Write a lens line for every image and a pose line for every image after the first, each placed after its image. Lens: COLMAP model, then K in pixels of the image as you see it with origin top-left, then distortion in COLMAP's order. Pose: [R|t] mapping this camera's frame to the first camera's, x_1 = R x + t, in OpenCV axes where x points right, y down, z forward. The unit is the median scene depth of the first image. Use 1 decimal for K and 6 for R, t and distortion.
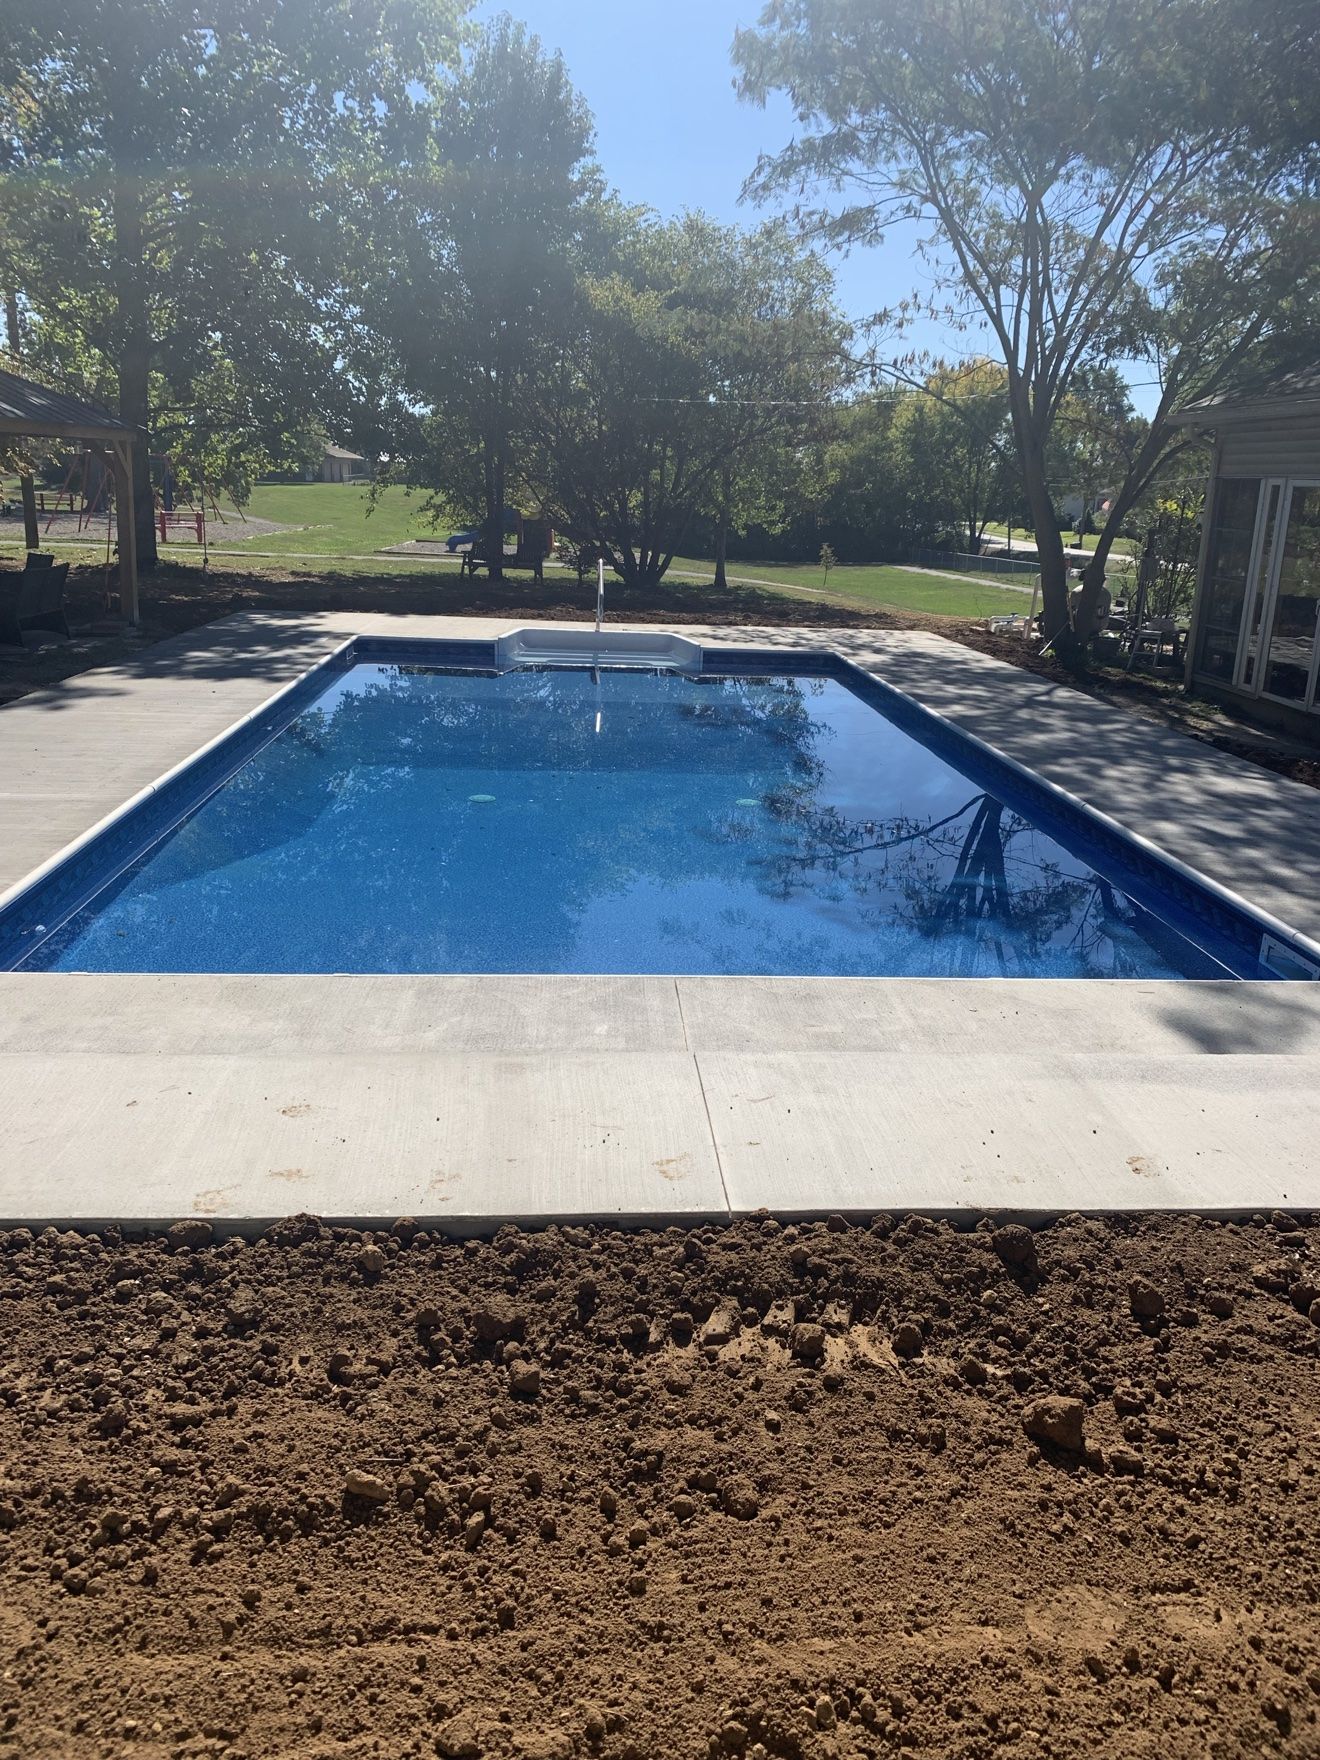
lens RADIAL K [[1363.5, 0, 657.4], [0, 1363.5, 880.5], [0, 0, 1]] dist [-0.002905, 0.006492]
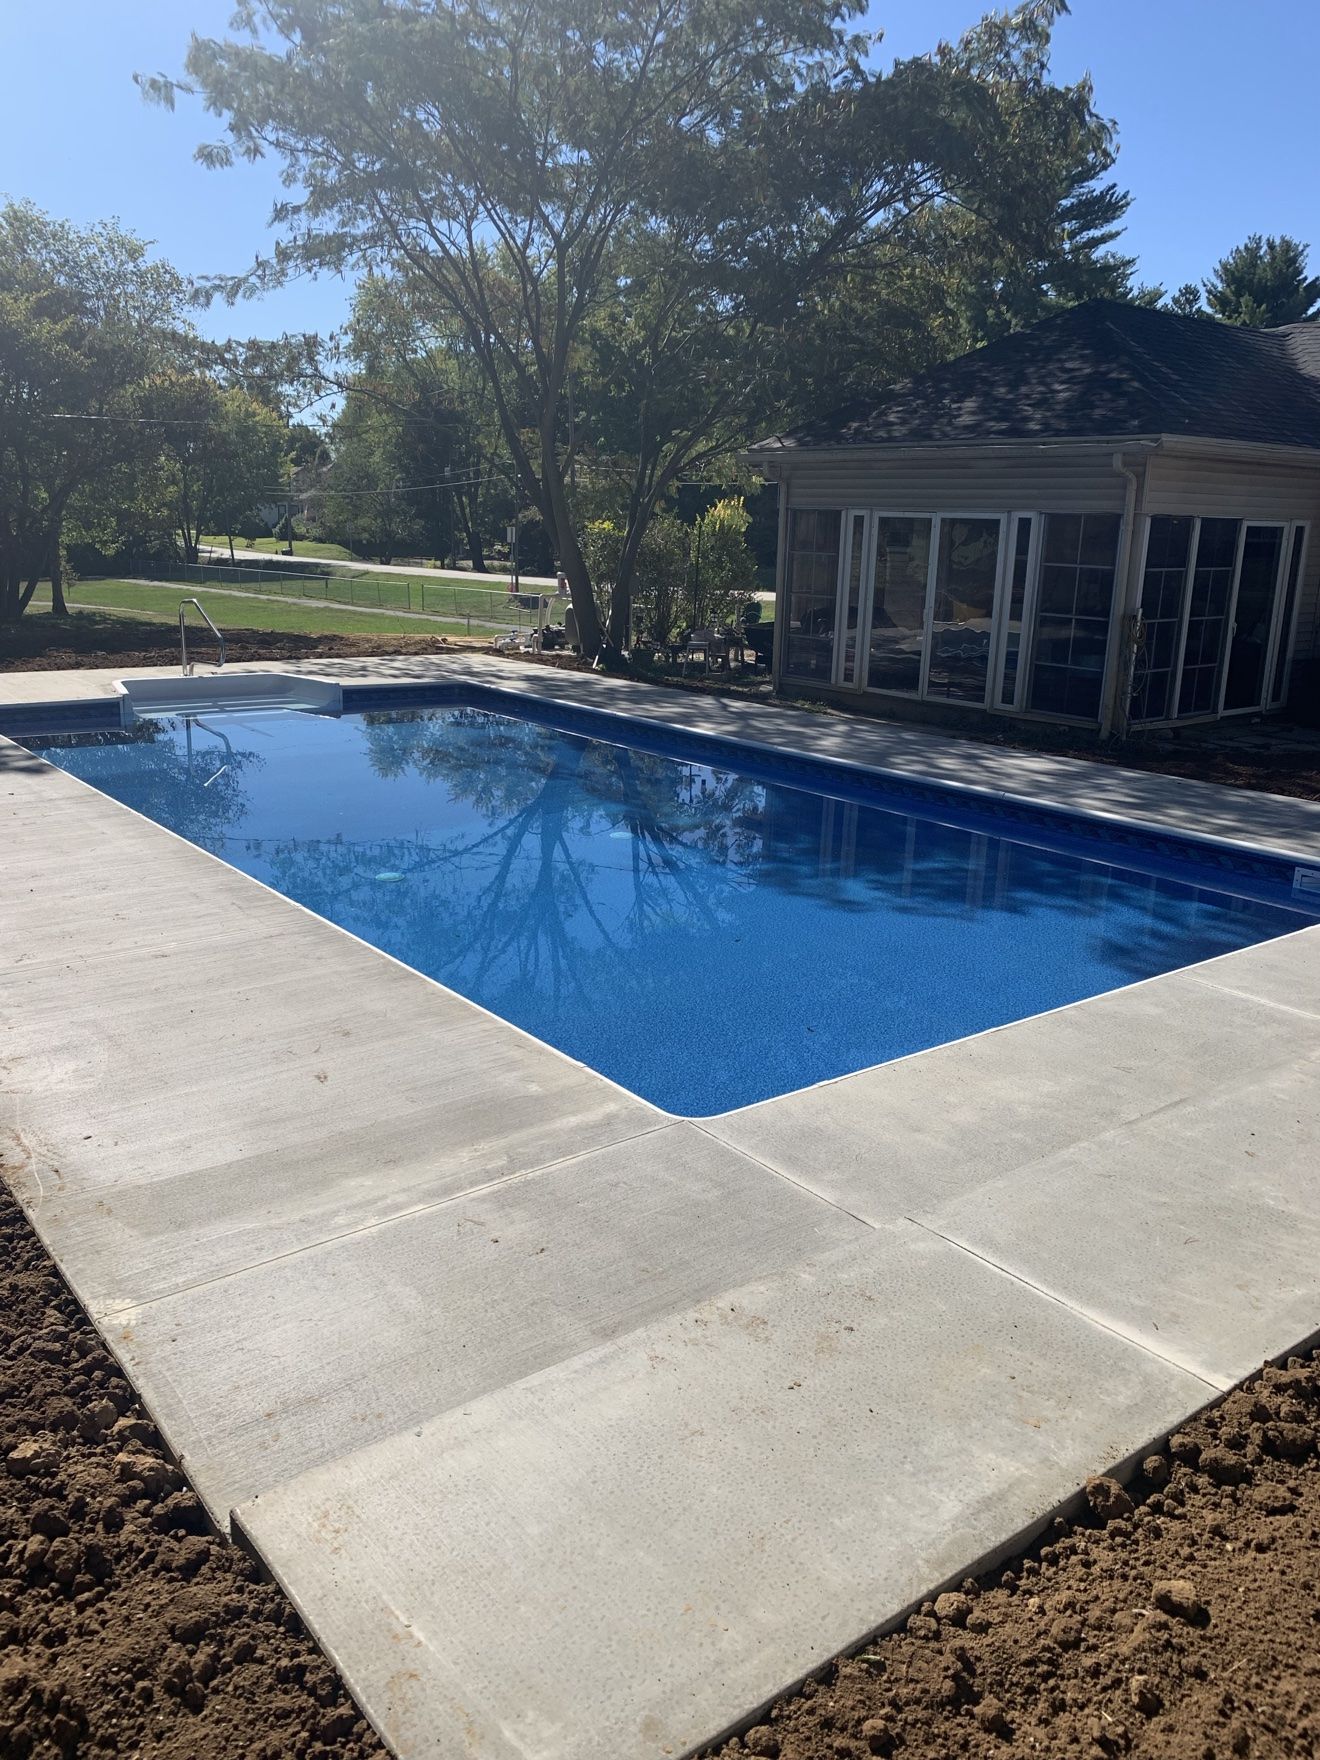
lens RADIAL K [[1363.5, 0, 653.6], [0, 1363.5, 879.1], [0, 0, 1]] dist [-0.002905, 0.006492]
pose [[0.836401, -0.152626, 0.526440, -0.270147], [0.154844, 0.987122, 0.040175, -0.035273], [-0.525792, 0.047914, 0.849263, 0.062807]]
